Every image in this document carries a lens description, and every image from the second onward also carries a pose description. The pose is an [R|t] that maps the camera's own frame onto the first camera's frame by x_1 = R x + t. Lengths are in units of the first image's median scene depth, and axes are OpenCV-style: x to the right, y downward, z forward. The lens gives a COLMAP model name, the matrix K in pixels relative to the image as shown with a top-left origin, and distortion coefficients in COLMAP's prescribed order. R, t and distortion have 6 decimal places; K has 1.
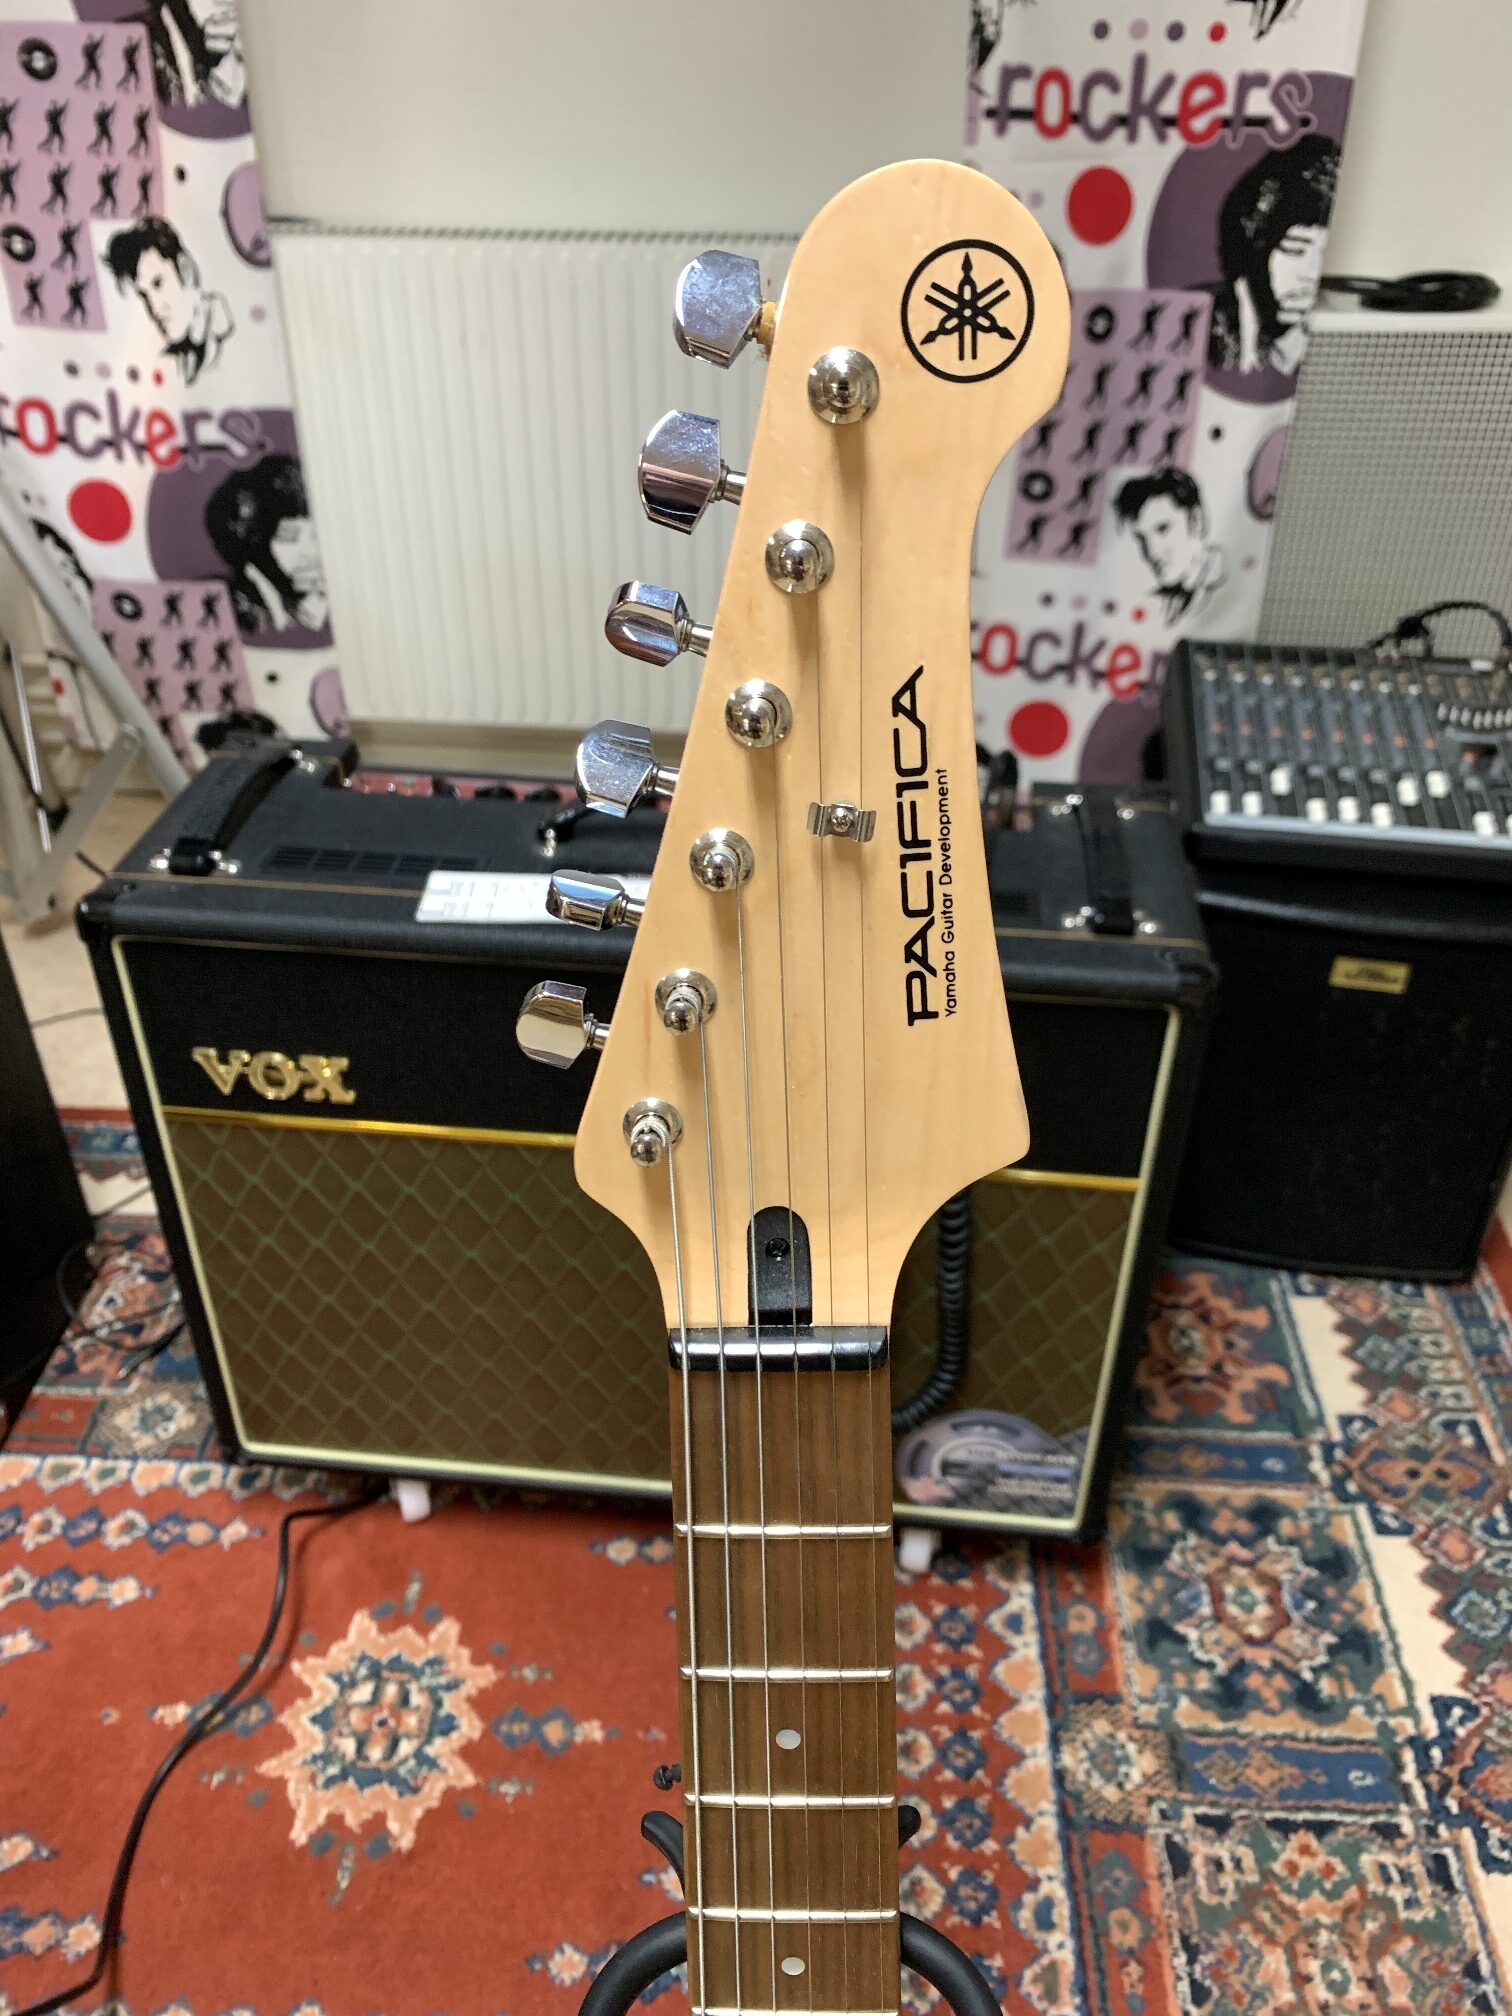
lens RADIAL K [[1577.8, 0, 749.5], [0, 1577.8, 980.8], [0, 0, 1]] dist [-0.000956, -0.009547]
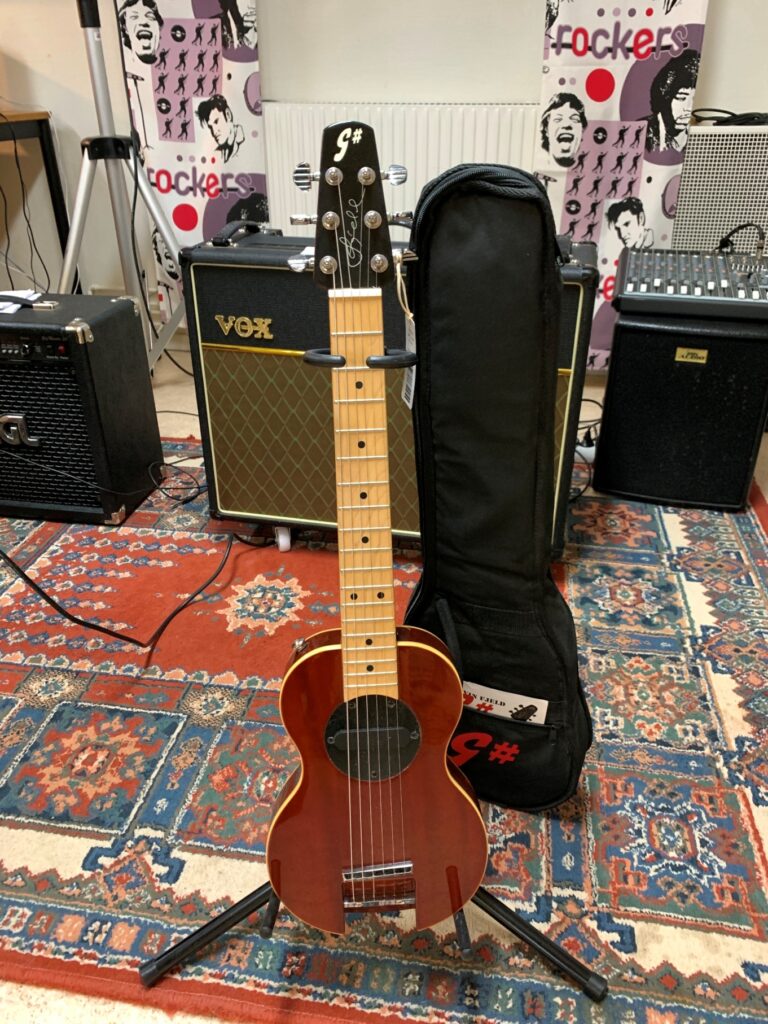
lens RADIAL K [[801.4, 0, 390.2], [0, 801.4, 510.3], [0, 0, 1]] dist [-0.000956, -0.009547]
pose [[0.993804, 0.047828, -0.100329, 0.066192], [-0.058175, 0.992992, -0.102873, 0.345231], [0.094706, 0.108072, 0.989622, -0.196744]]
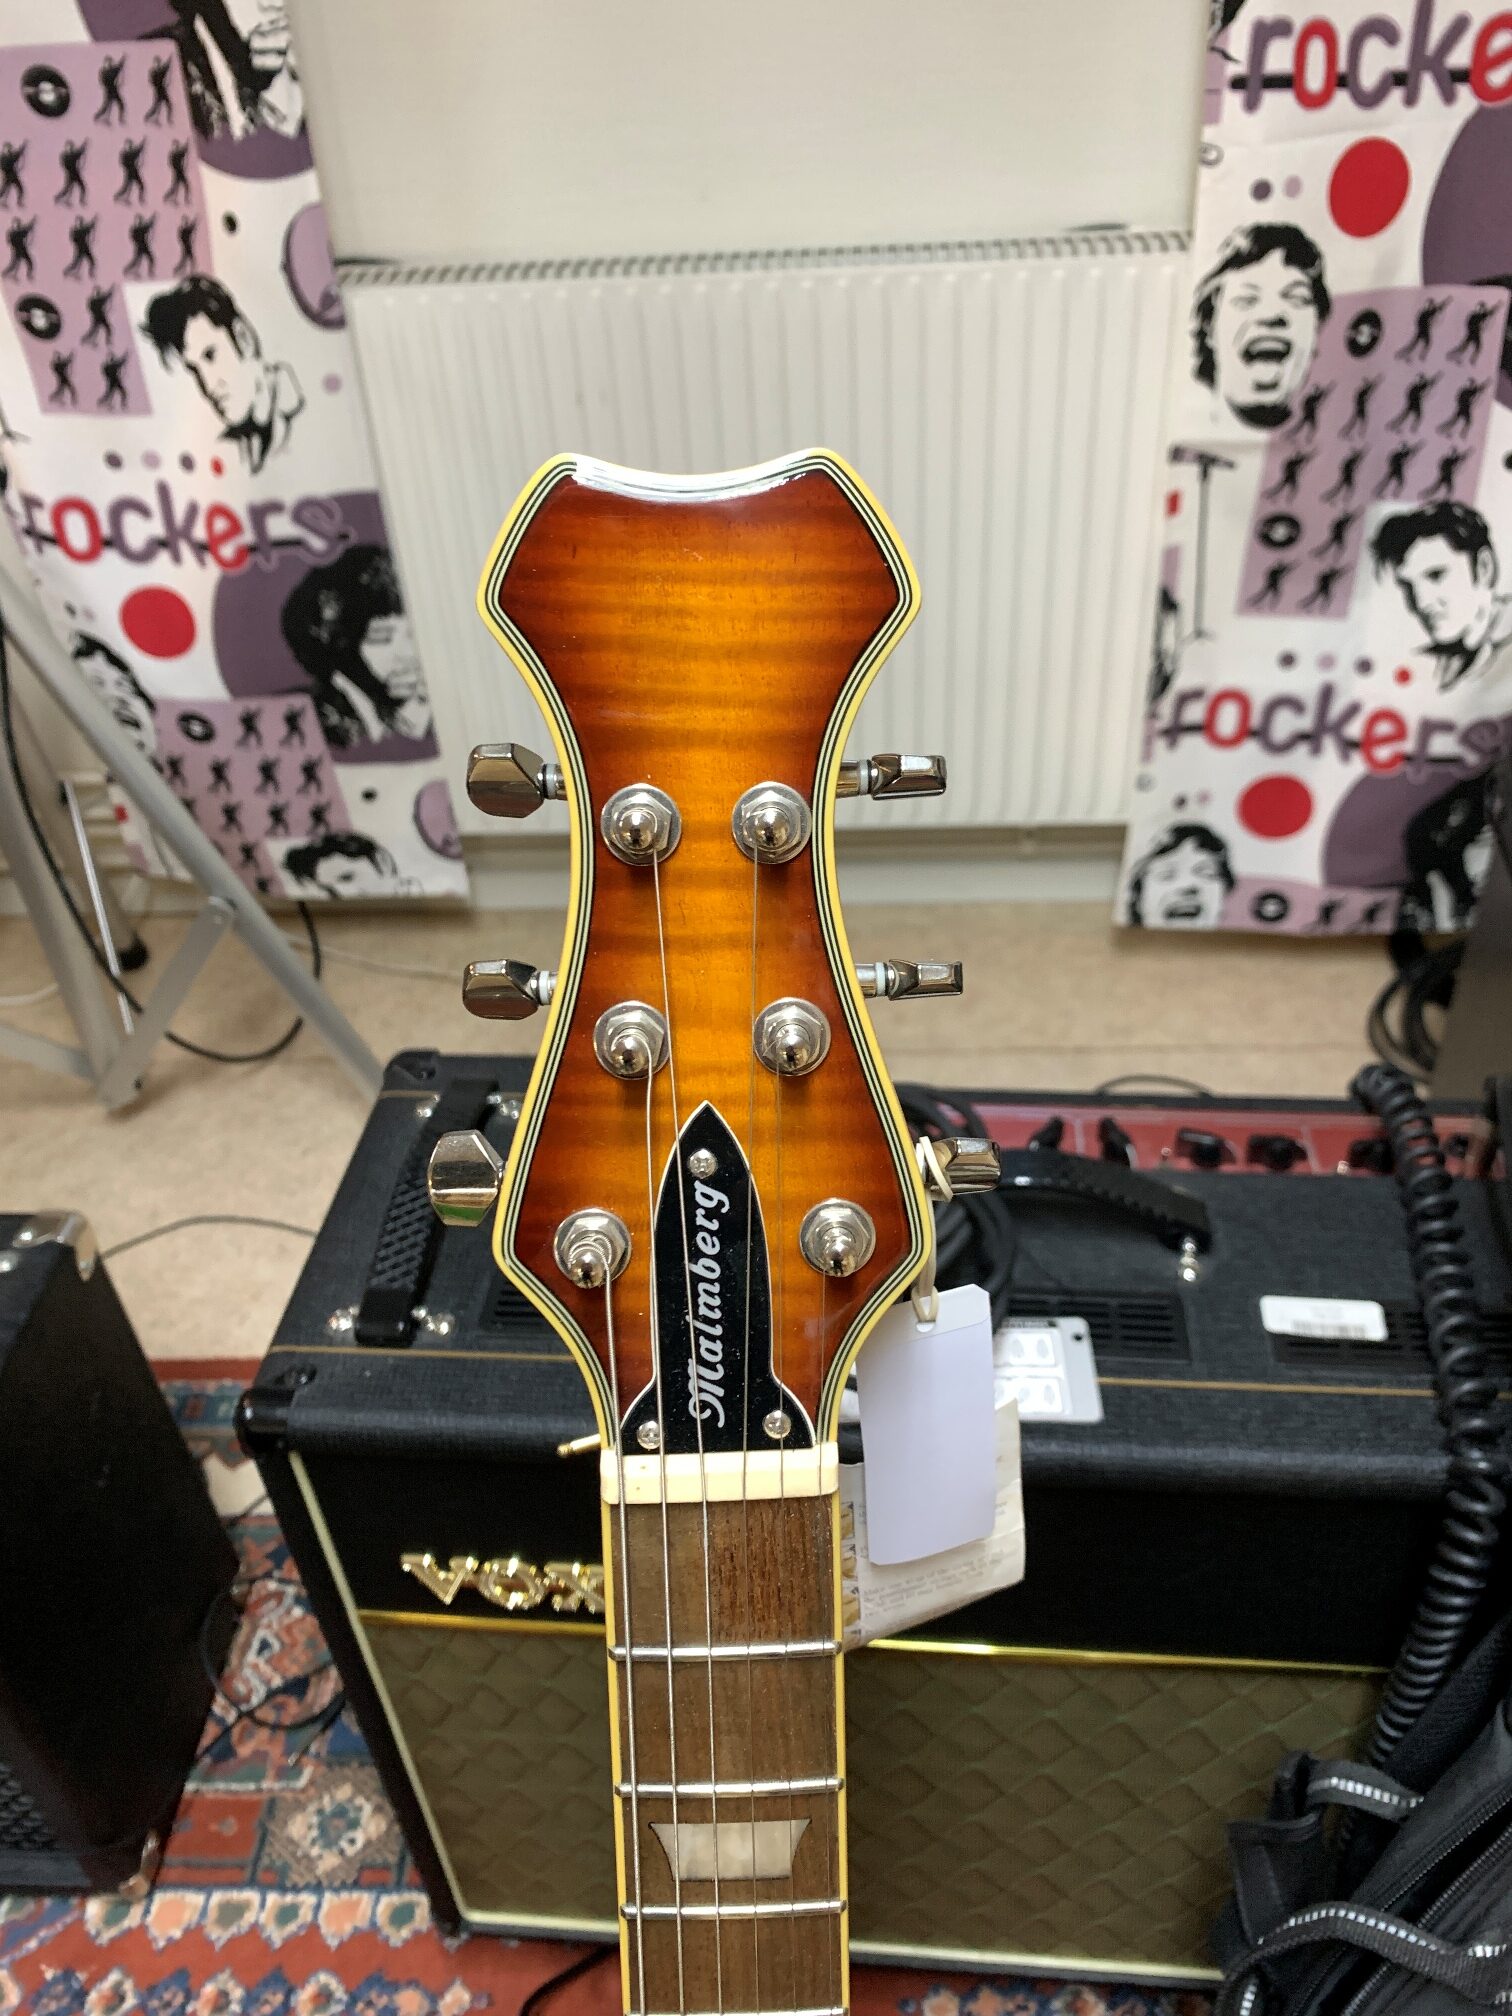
lens RADIAL K [[1577.8, 0, 752.8], [0, 1577.8, 975.1], [0, 0, 1]] dist [-0.000956, -0.009547]
pose [[0.998081, -0.056705, -0.024869, -0.108865], [0.057935, 0.996970, 0.051910, -0.176856], [0.021850, -0.053251, 0.998342, 0.199325]]
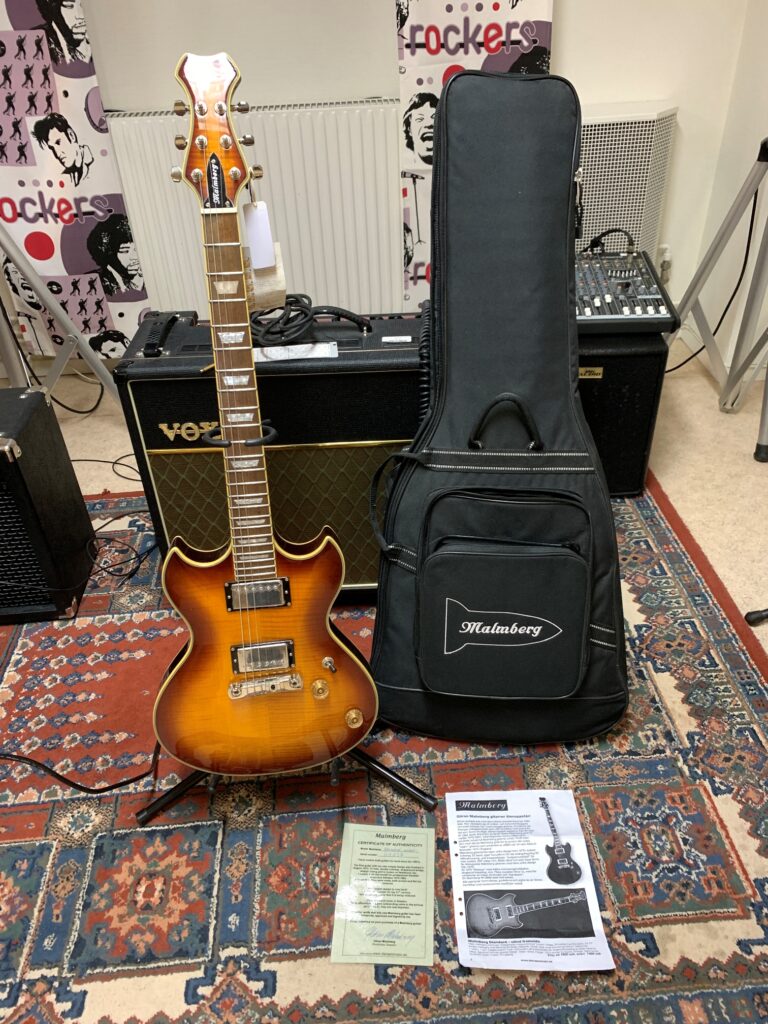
lens RADIAL K [[801.4, 0, 388.7], [0, 801.4, 510.5], [0, 0, 1]] dist [-0.000956, -0.009547]
pose [[0.990259, -0.111167, 0.083838, -0.066632], [0.108637, 0.993494, 0.034172, 0.129108], [-0.087092, -0.024731, 0.995893, -0.272532]]
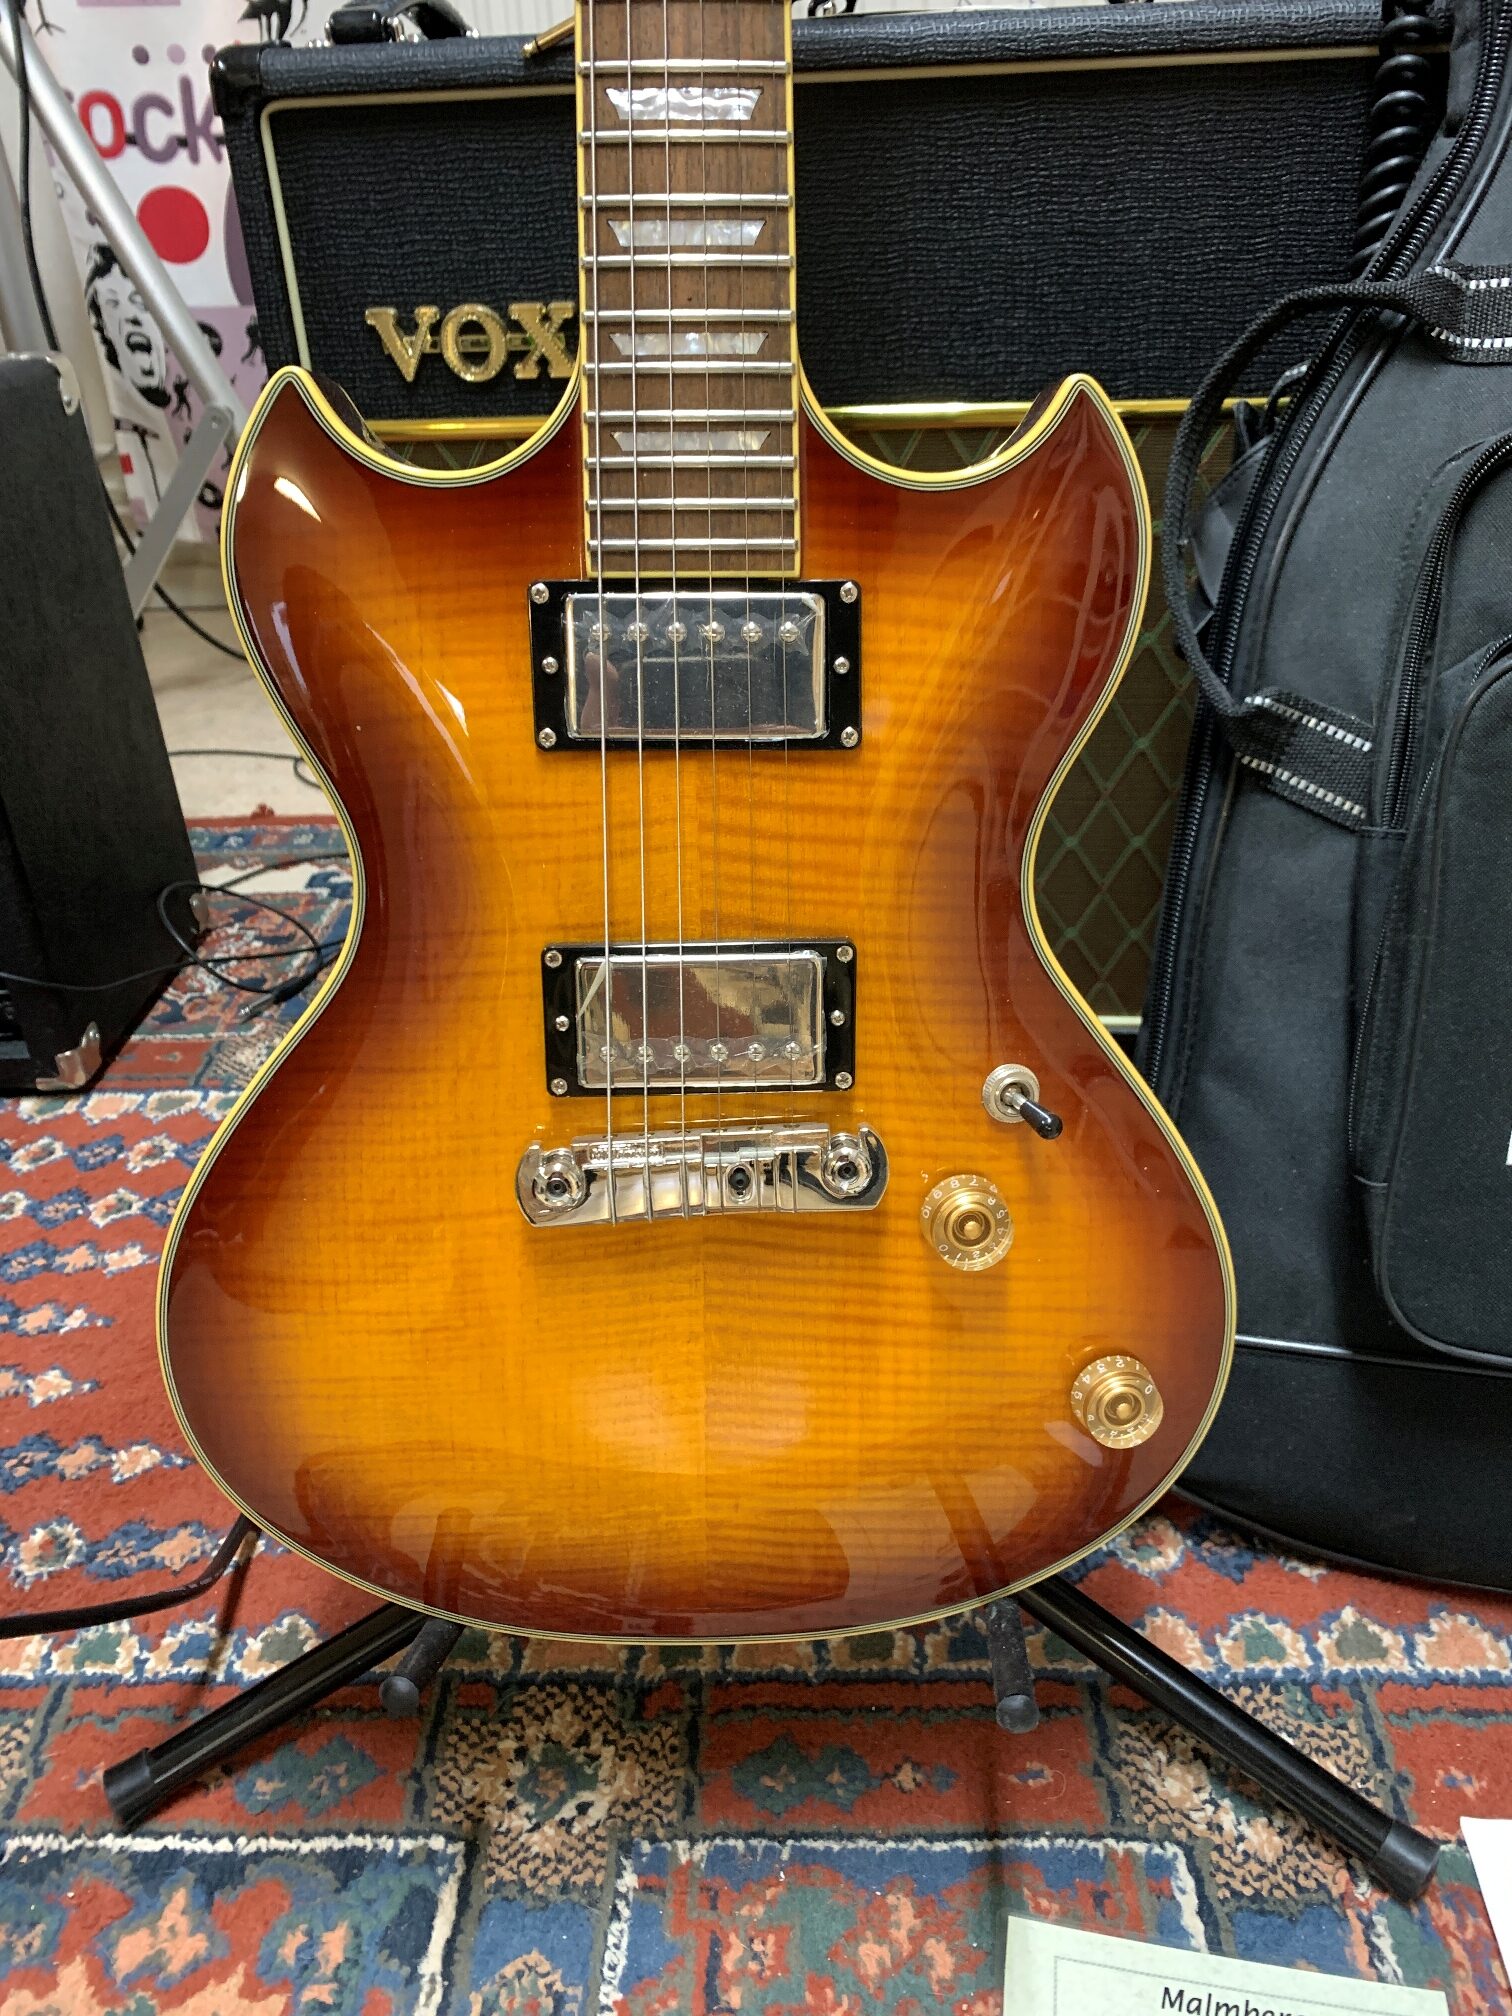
lens RADIAL K [[1577.8, 0, 745.3], [0, 1577.8, 1002.4], [0, 0, 1]] dist [-0.000956, -0.009547]
pose [[0.998454, -0.051992, -0.019678, -0.122870], [0.050116, 0.995024, -0.086111, 0.307594], [0.024057, 0.084991, 0.996091, 0.205430]]
